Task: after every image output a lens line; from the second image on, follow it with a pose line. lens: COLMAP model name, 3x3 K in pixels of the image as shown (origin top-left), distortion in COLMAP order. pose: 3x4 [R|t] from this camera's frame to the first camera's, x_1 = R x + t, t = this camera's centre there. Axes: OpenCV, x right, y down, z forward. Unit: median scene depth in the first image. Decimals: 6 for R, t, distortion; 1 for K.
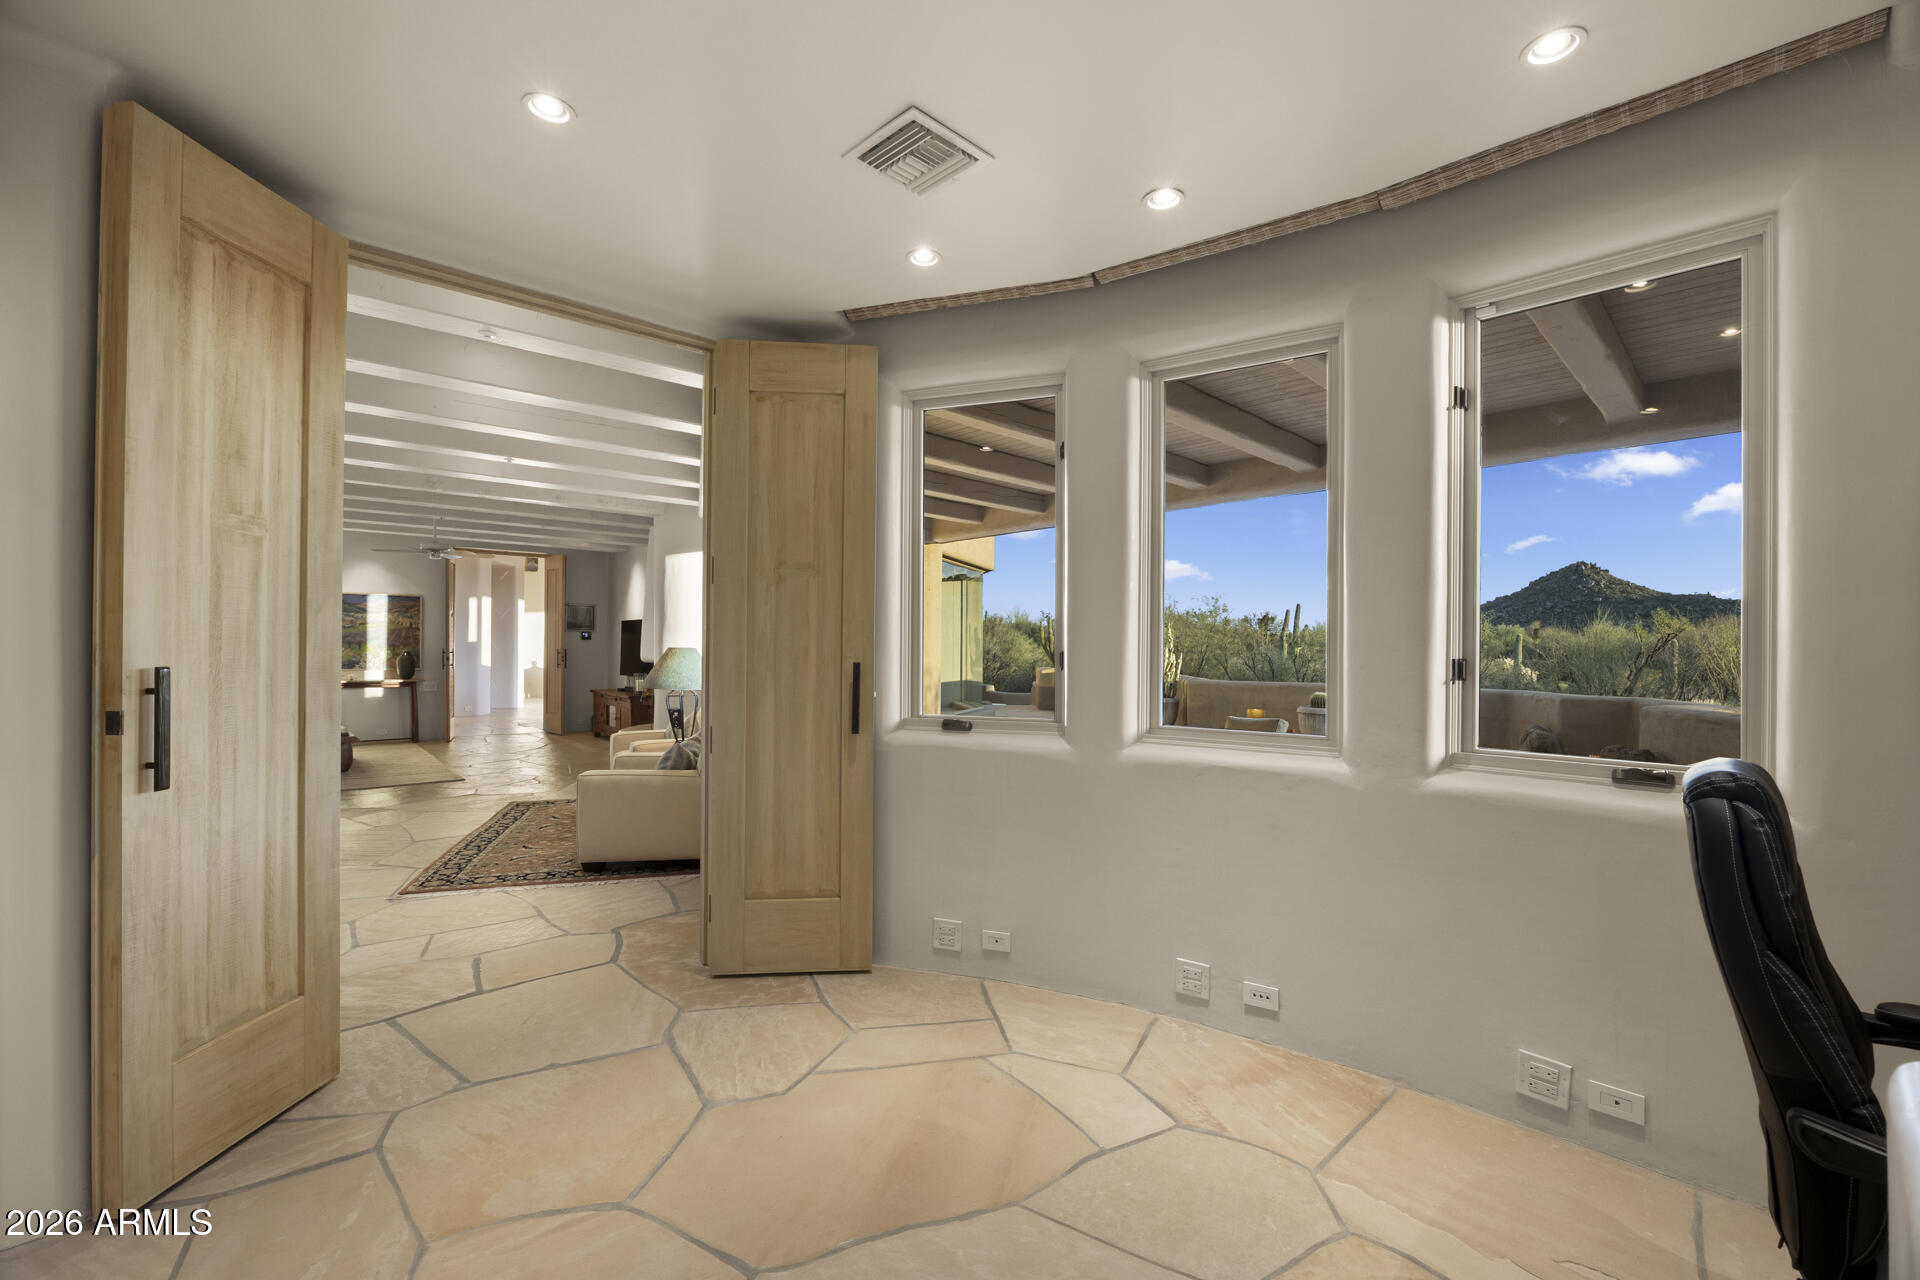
lens RADIAL K [[841.7, 0, 1006.7], [0, 841.7, 648.3], [0, 0, 1]] dist [-0.013975, -0.000001]
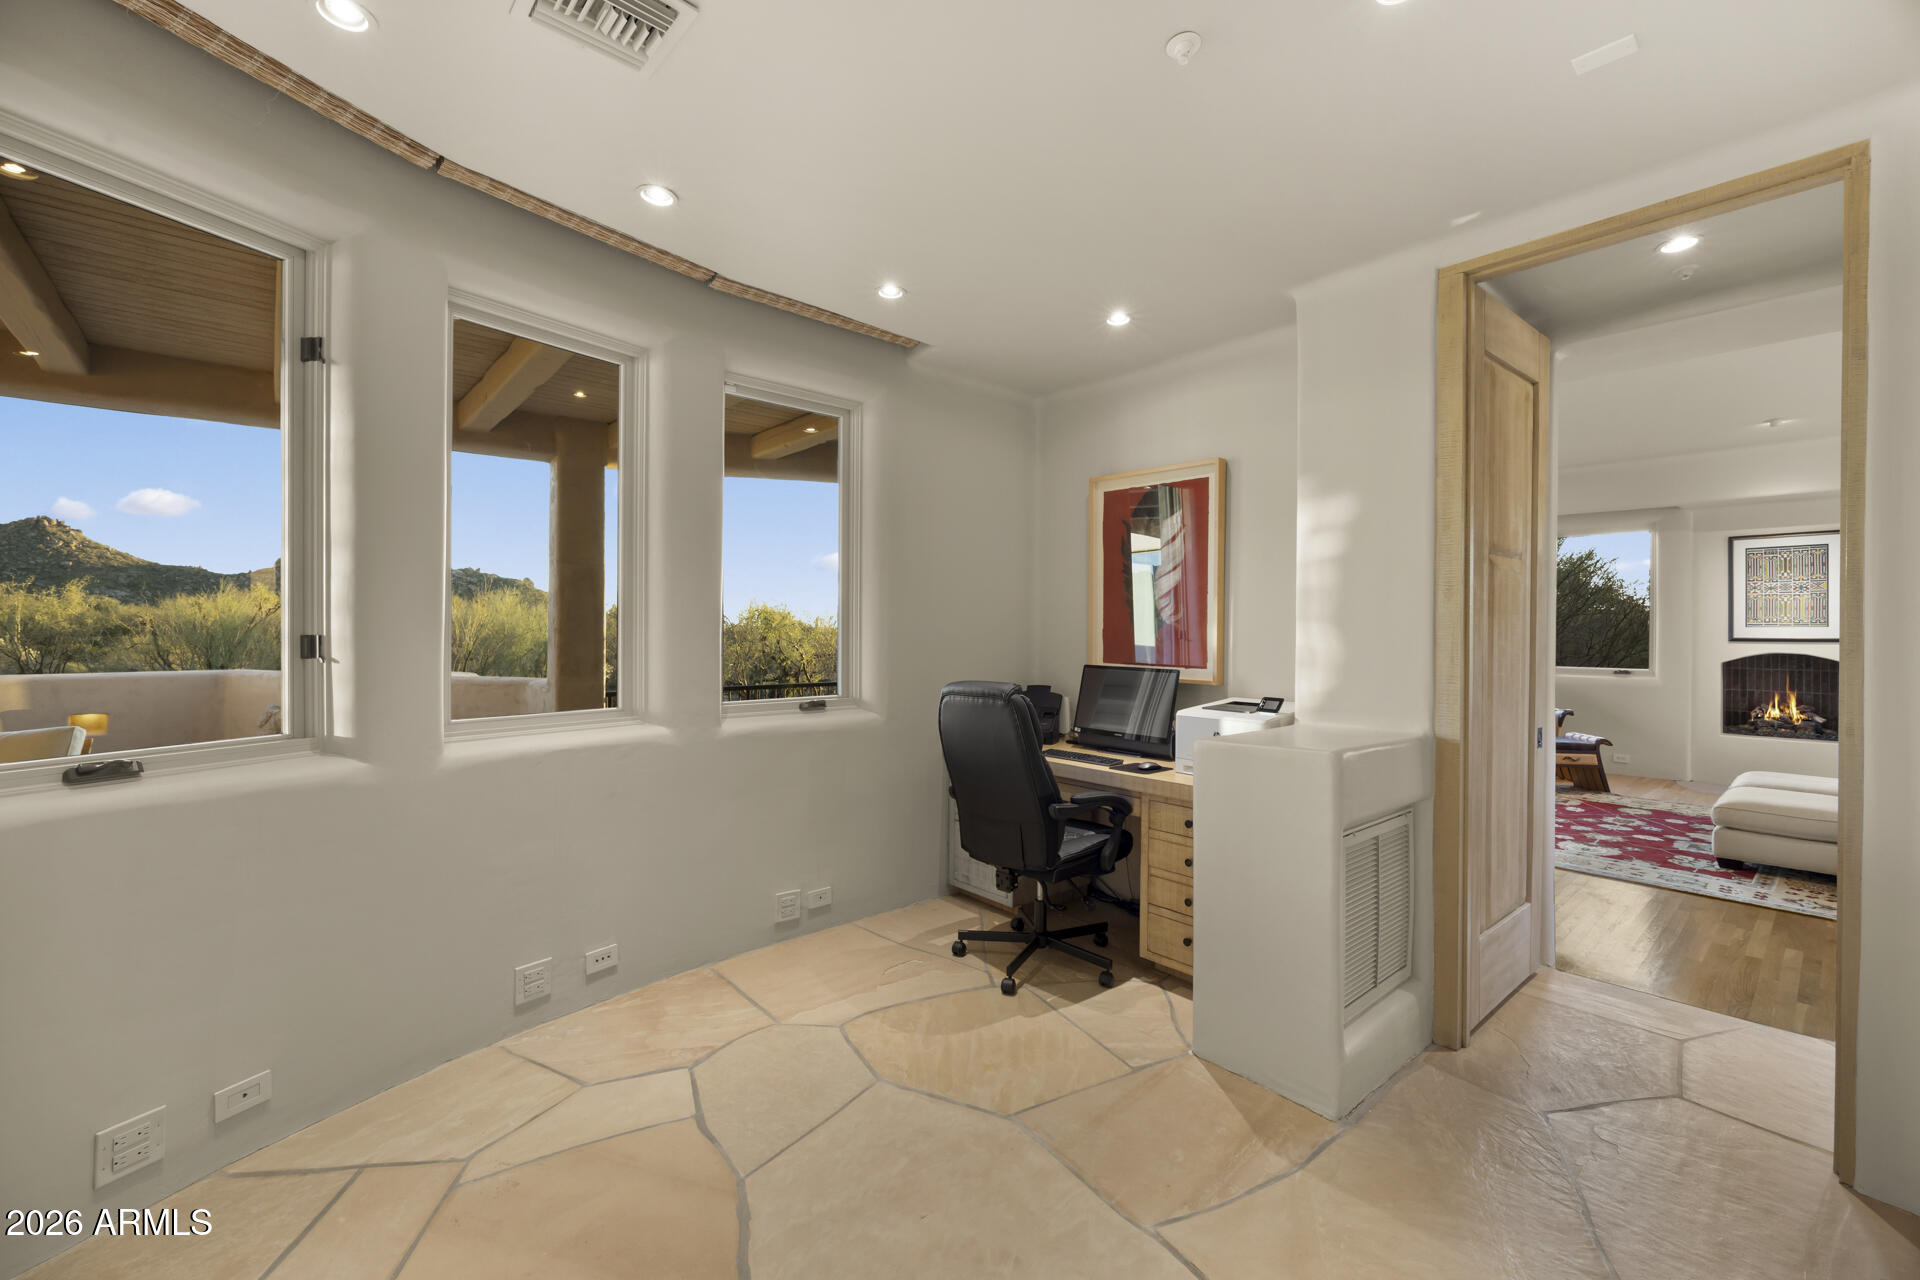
lens RADIAL K [[817.1, 0, 960.0], [0, 817.1, 640.0], [0, 0, 1]] dist [-0.000405, -0.000024]
pose [[0.023497, -0.018799, 0.999547, -0.703241], [-0.005085, 0.999808, 0.018923, -0.010180], [-0.999711, -0.005528, 0.023397, 0.520150]]
